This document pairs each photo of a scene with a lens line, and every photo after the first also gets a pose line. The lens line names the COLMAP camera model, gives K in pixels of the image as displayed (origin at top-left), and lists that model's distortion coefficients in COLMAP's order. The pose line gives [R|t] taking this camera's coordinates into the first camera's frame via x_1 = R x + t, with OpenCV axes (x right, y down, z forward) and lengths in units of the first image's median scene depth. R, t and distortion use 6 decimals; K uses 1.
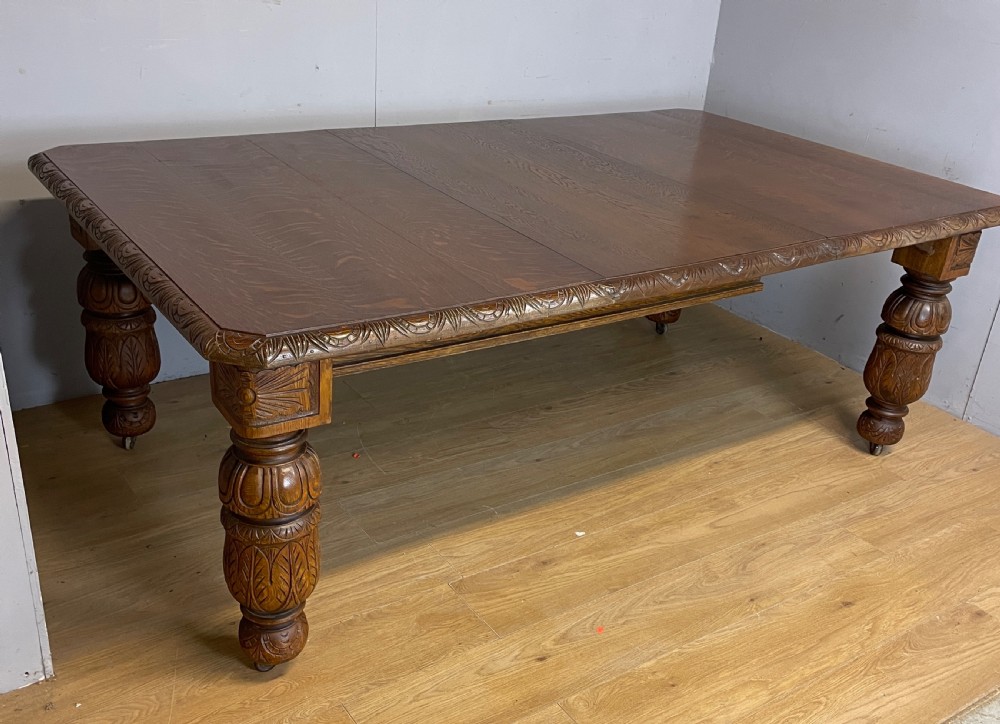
lens RADIAL K [[1005.2, 0, 493.8], [0, 1005.2, 398.9], [0, 0, 1]] dist [0.113927, -0.170025]
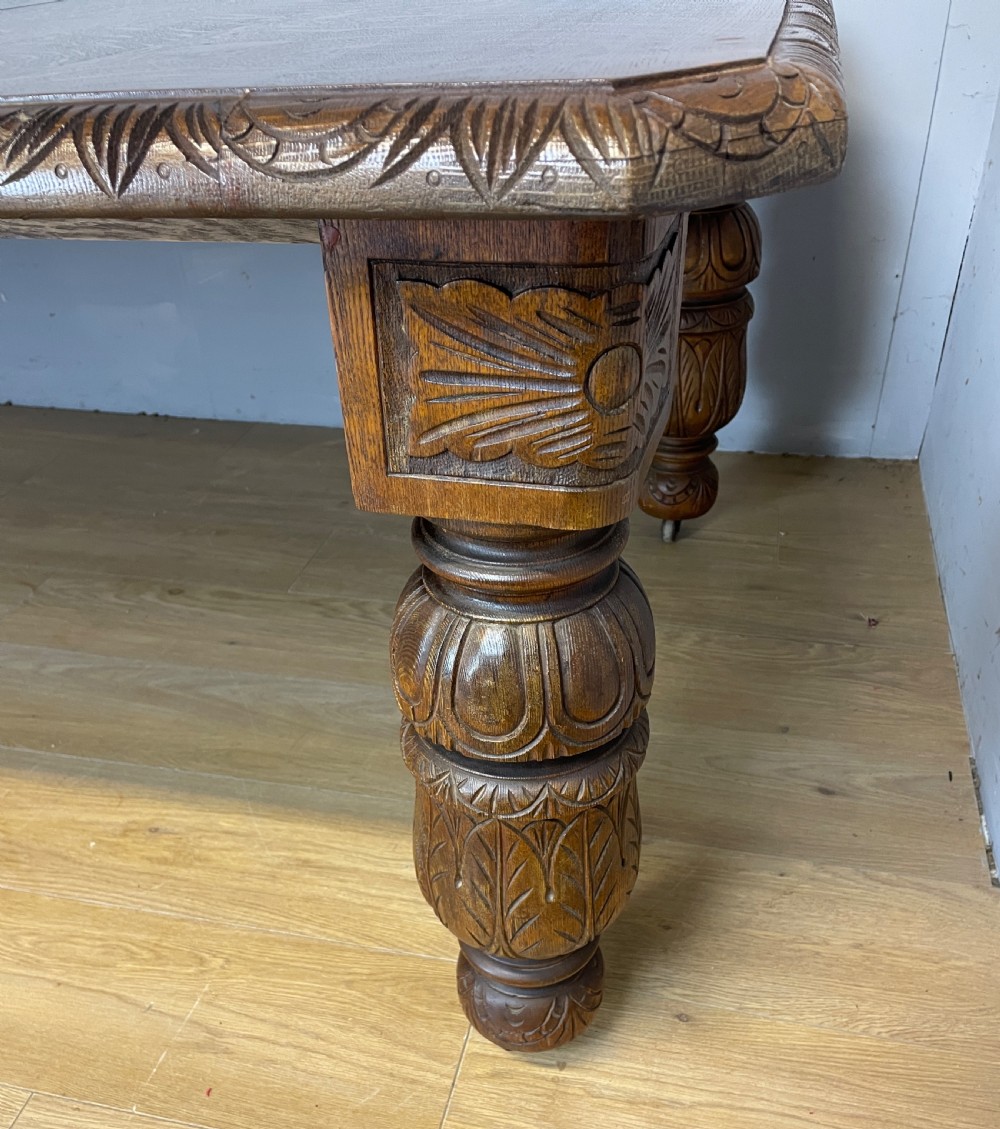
lens RADIAL K [[1014.5, 0, 497.8], [0, 1014.5, 673.5], [0, 0, 1]] dist [0.092184, -0.124896]
pose [[0.666556, 0.355770, -0.655081, 0.720634], [-0.253718, 0.934574, 0.249399, -0.171176], [0.700950, -0.000032, 0.713211, 1.039911]]
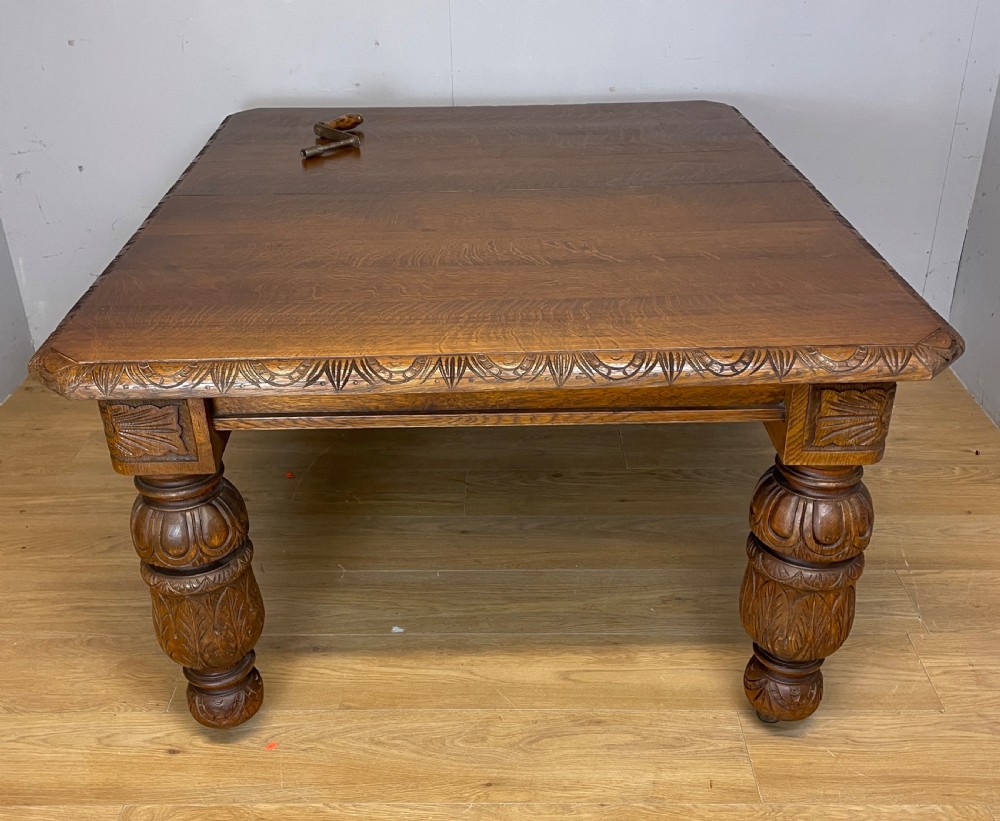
lens RADIAL K [[1066.3, 0, 490.3], [0, 1066.3, 435.6], [0, 0, 1]] dist [0.094600, -0.125807]
pose [[0.815070, 0.207168, -0.541056, 0.647418], [-0.191369, 0.977736, 0.086084, -0.118325], [0.546844, 0.033377, 0.836569, 0.362483]]
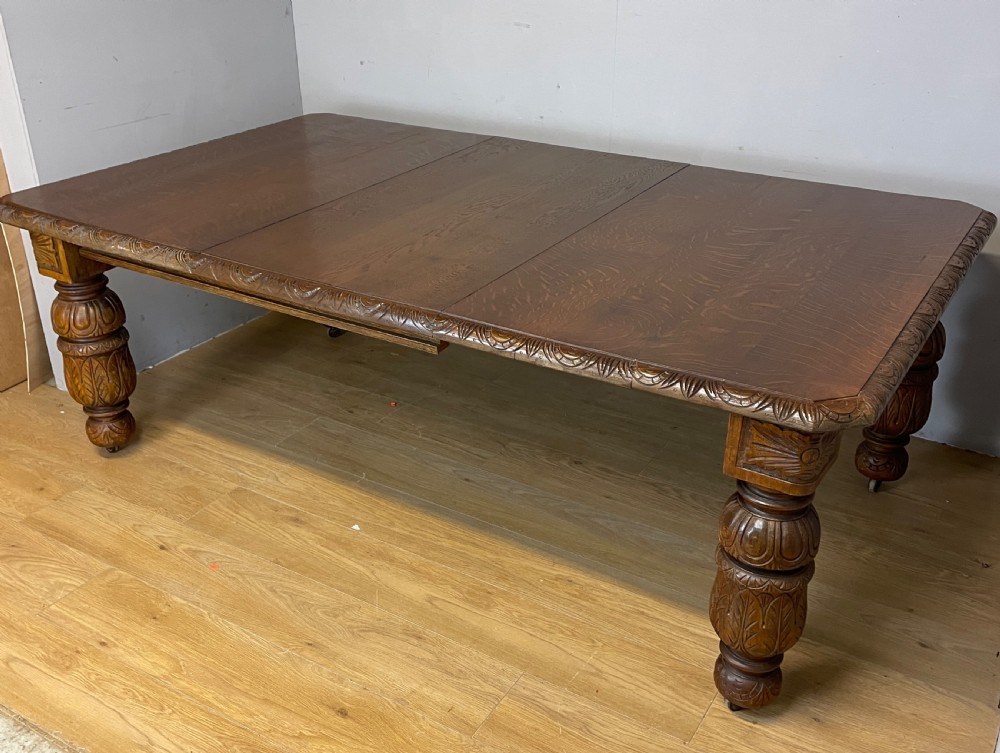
lens RADIAL K [[996.2, 0, 486.4], [0, 996.2, 375.6], [0, 0, 1]] dist [0.116062, -0.187354]
pose [[0.399051, 0.340167, -0.851495, 1.087063], [-0.381170, 0.906139, 0.183362, -0.280419], [0.833947, 0.251394, 0.491258, 0.635887]]
